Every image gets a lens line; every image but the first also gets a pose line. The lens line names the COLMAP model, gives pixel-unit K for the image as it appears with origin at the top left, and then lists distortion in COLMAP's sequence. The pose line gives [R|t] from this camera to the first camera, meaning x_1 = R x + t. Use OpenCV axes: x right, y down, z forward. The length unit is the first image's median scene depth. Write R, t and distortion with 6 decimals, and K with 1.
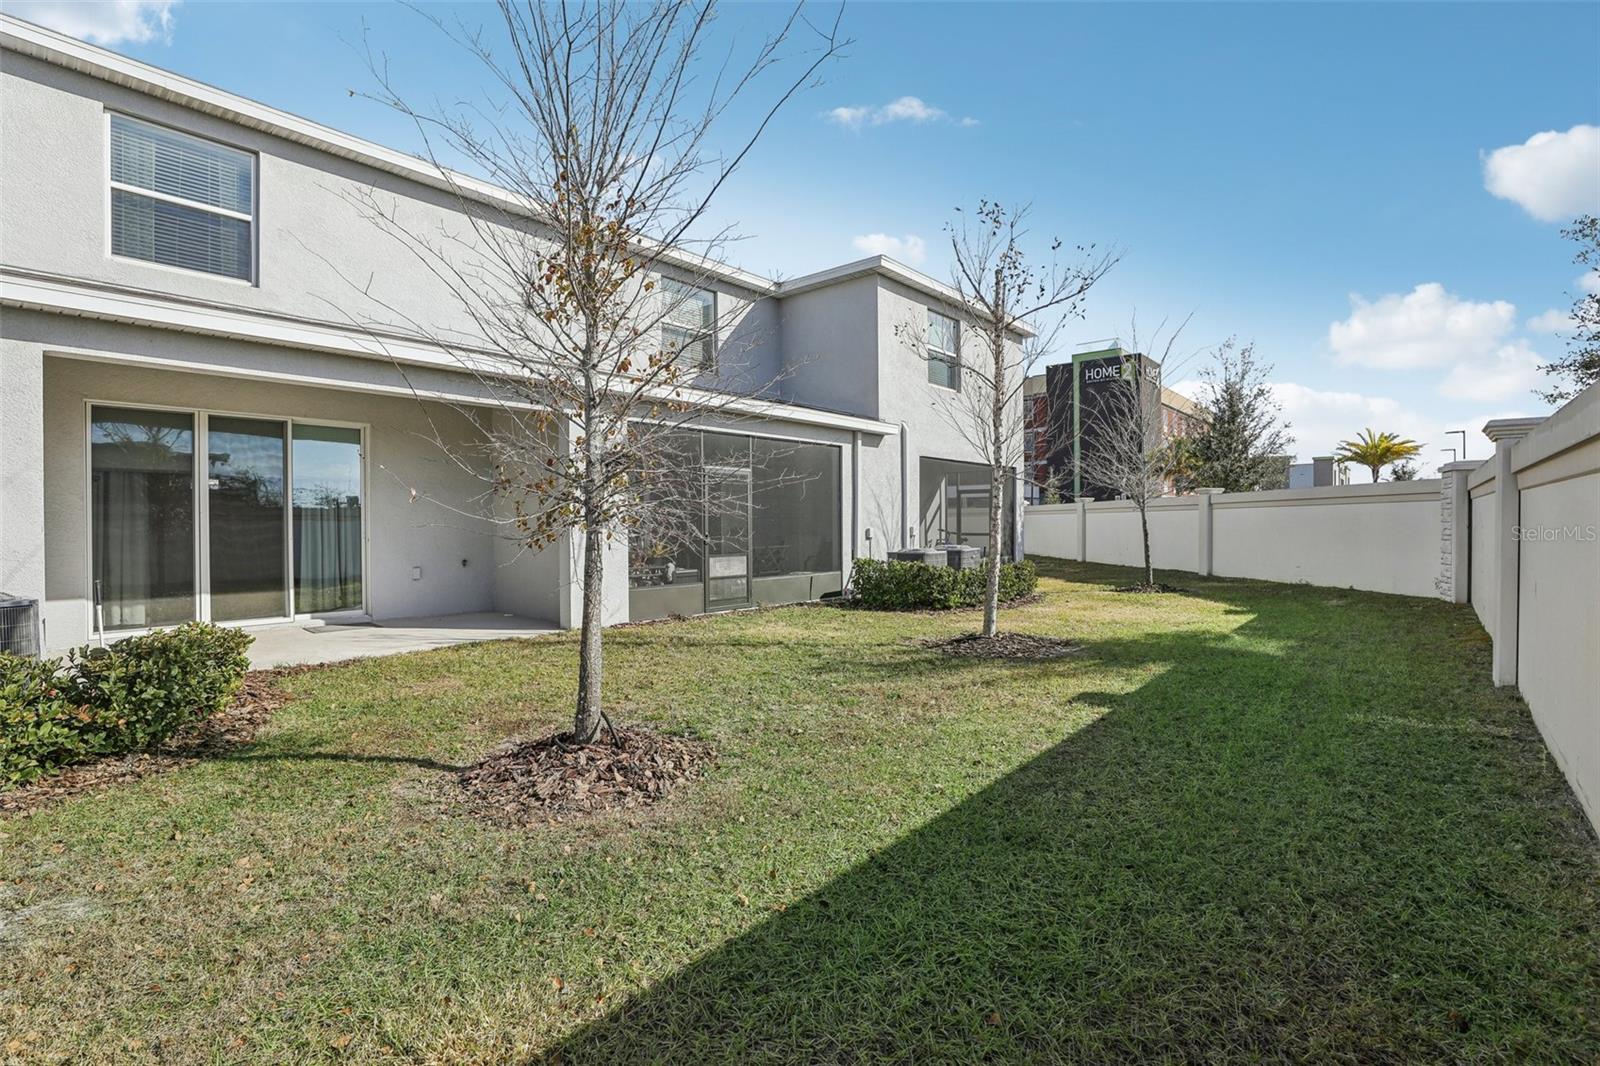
lens RADIAL K [[734.5, 0, 790.0], [0, 734.5, 534.0], [0, 0, 1]] dist [-0.005690, -0.000316]
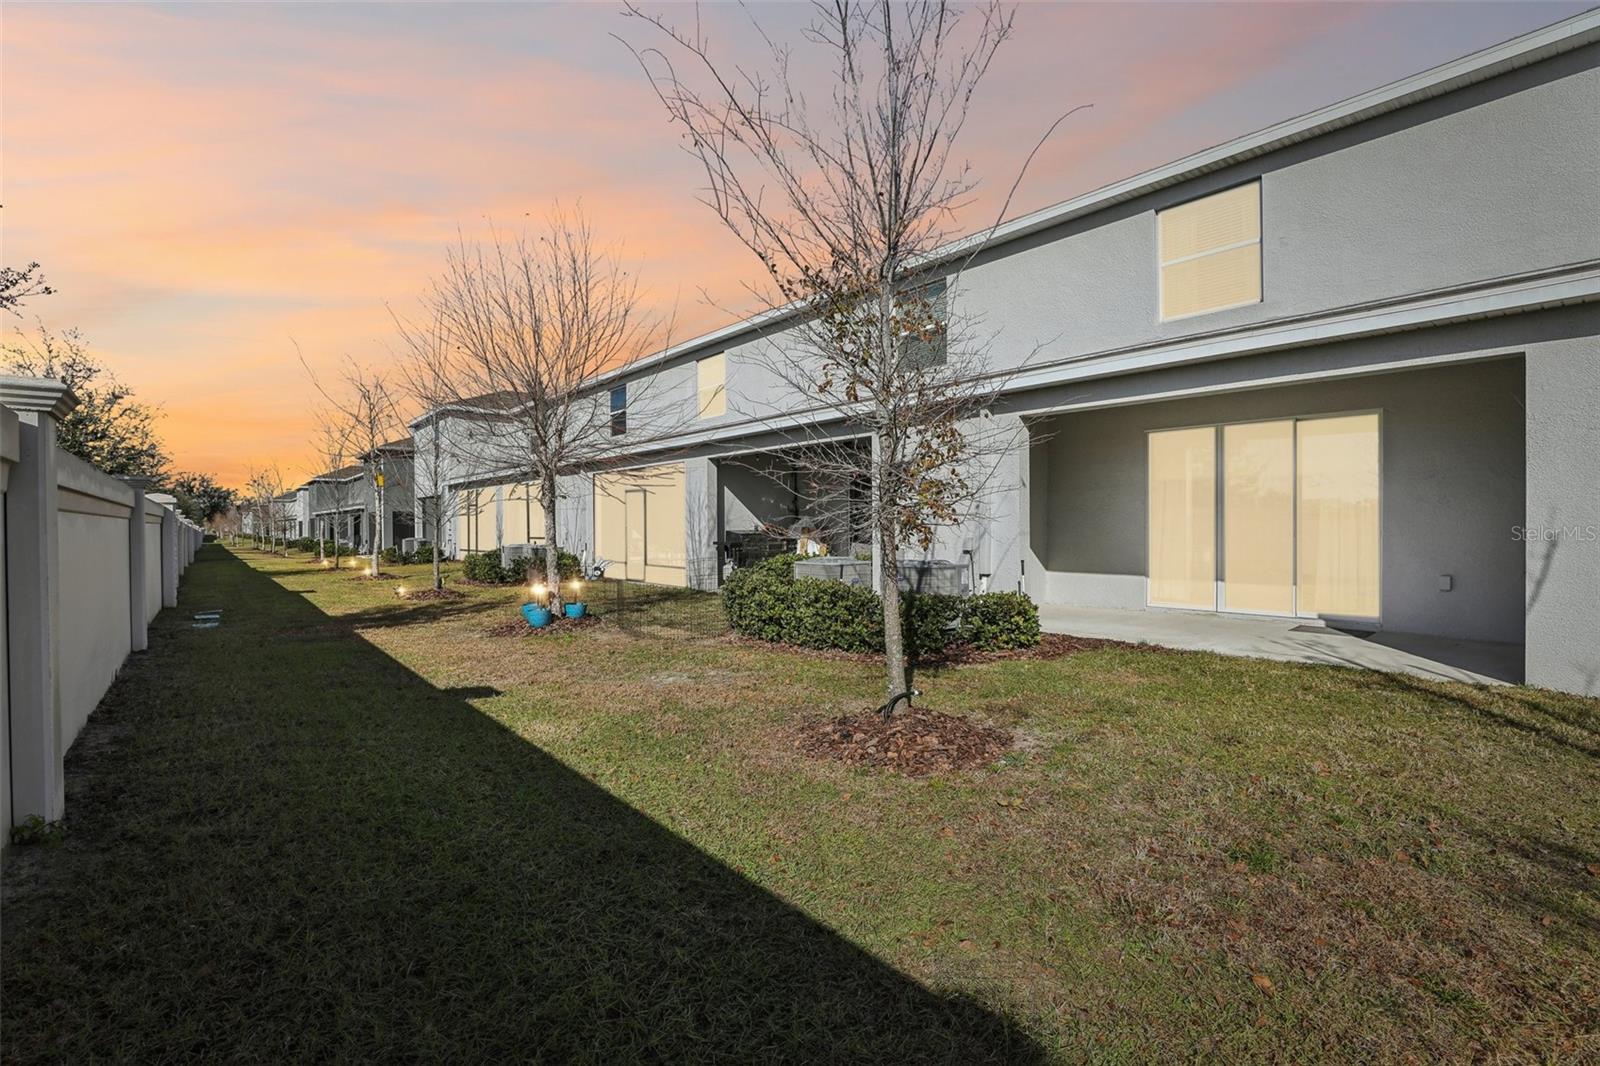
lens RADIAL K [[734.5, 0, 790.0], [0, 734.5, 534.0], [0, 0, 1]] dist [-0.005690, -0.000316]
pose [[-0.160801, 0.003188, -0.986982, 0.479437], [-0.004969, 0.999979, 0.004039, -0.000684], [0.986974, 0.005554, -0.160781, 0.544633]]
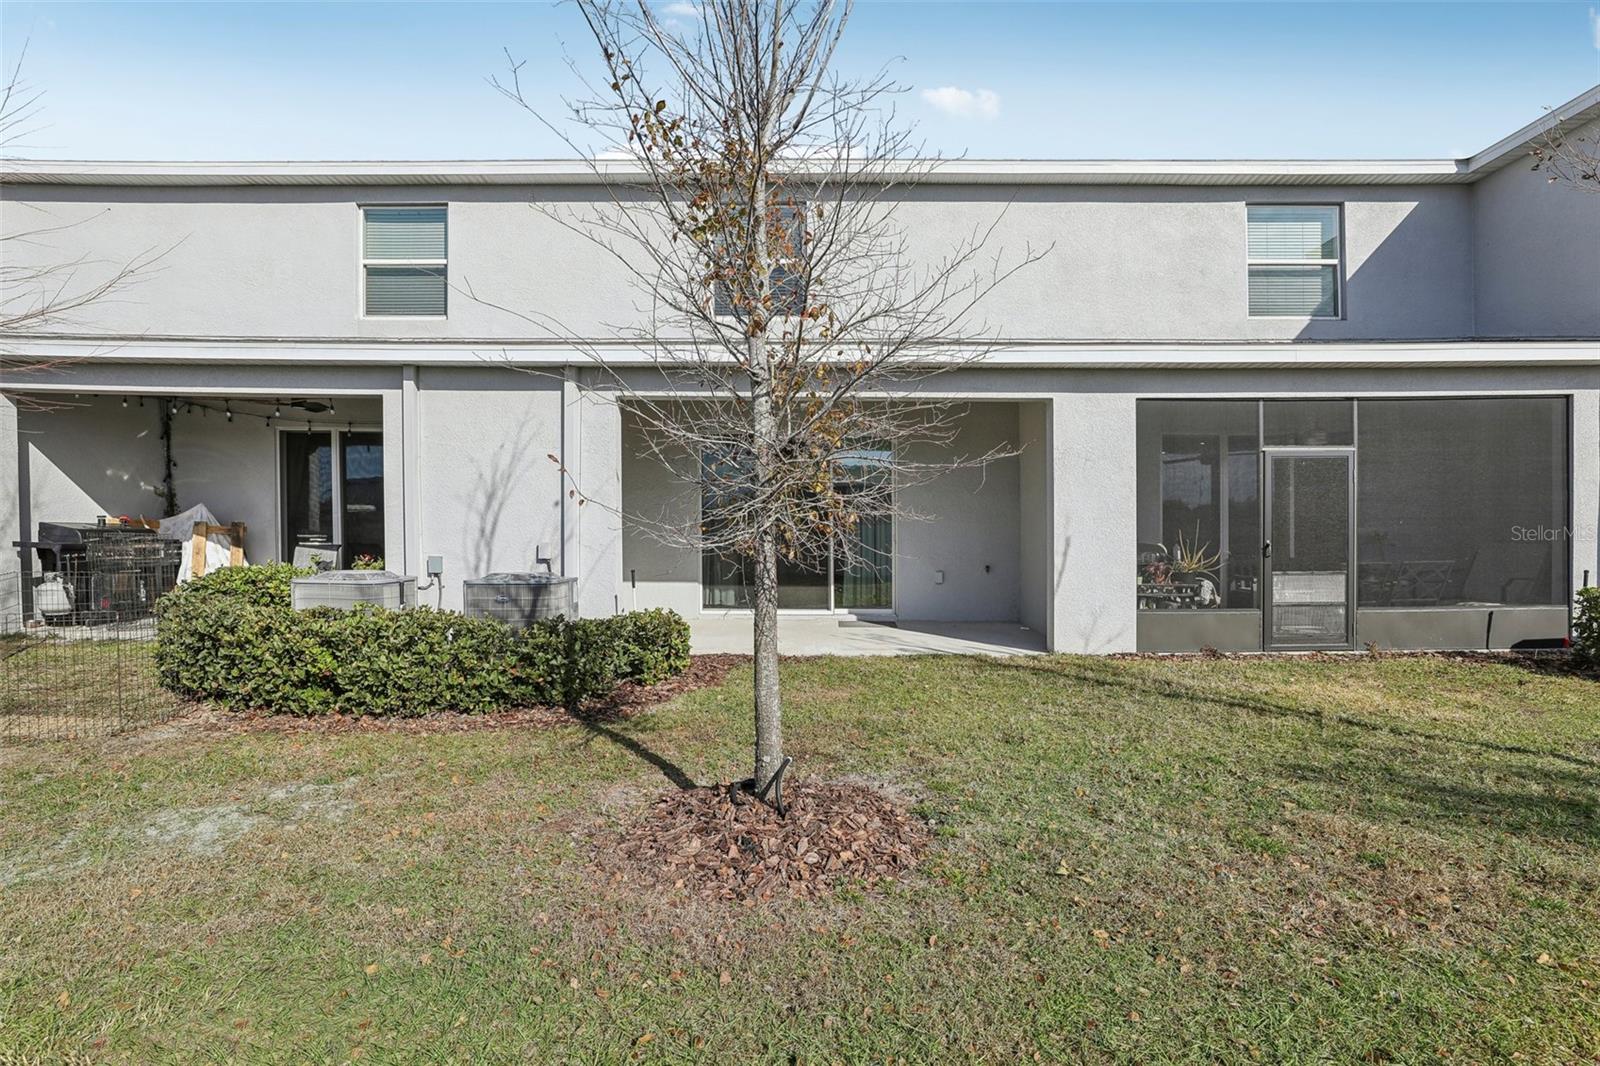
lens RADIAL K [[760.5, 0, 810.6], [0, 760.5, 532.0], [0, 0, 1]] dist [-0.028489, 0.008460]
pose [[0.656868, 0.007246, -0.753971, 0.164081], [-0.012382, 0.999923, -0.001178, -0.003766], [0.753904, 0.010110, 0.656907, 0.202282]]
